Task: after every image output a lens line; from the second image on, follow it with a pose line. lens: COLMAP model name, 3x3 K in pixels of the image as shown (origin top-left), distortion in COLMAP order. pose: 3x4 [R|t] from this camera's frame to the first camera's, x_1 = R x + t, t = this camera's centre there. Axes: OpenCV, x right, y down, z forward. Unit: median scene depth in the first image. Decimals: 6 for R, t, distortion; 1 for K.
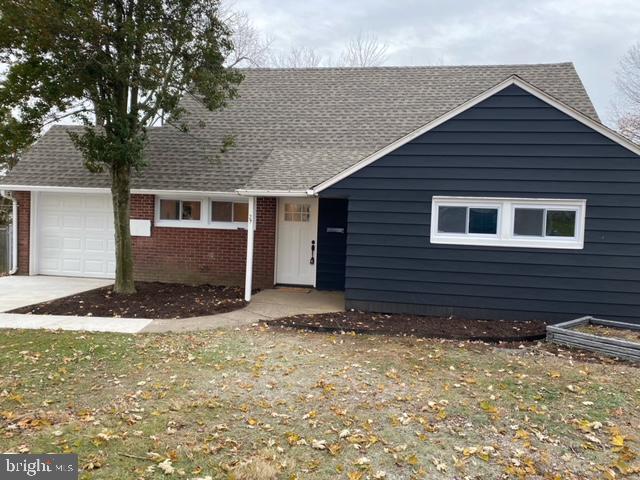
lens RADIAL K [[495.7, 0, 320.0], [0, 495.7, 240.0], [0, 0, 1]] dist [-0.000031, 0.000361]
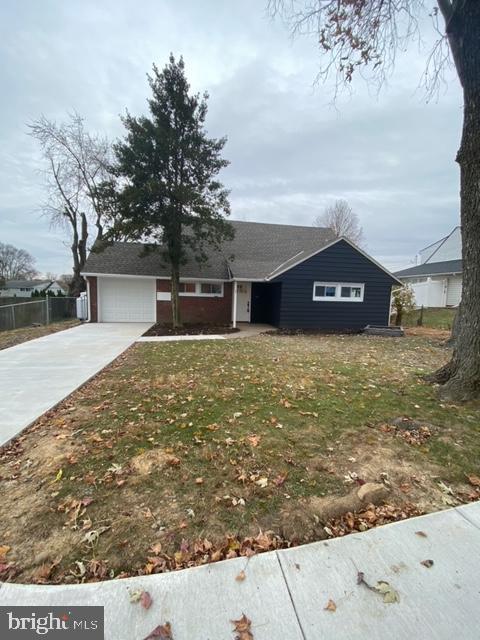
lens RADIAL K [[256.8, 0, 240.0], [0, 256.8, 320.0], [0, 0, 1]] dist [0.021125, -0.018741]
pose [[0.932432, -0.036683, 0.359479, -0.497751], [0.020366, 0.998587, 0.049075, 0.028095], [-0.360771, -0.038438, 0.931862, -0.083416]]
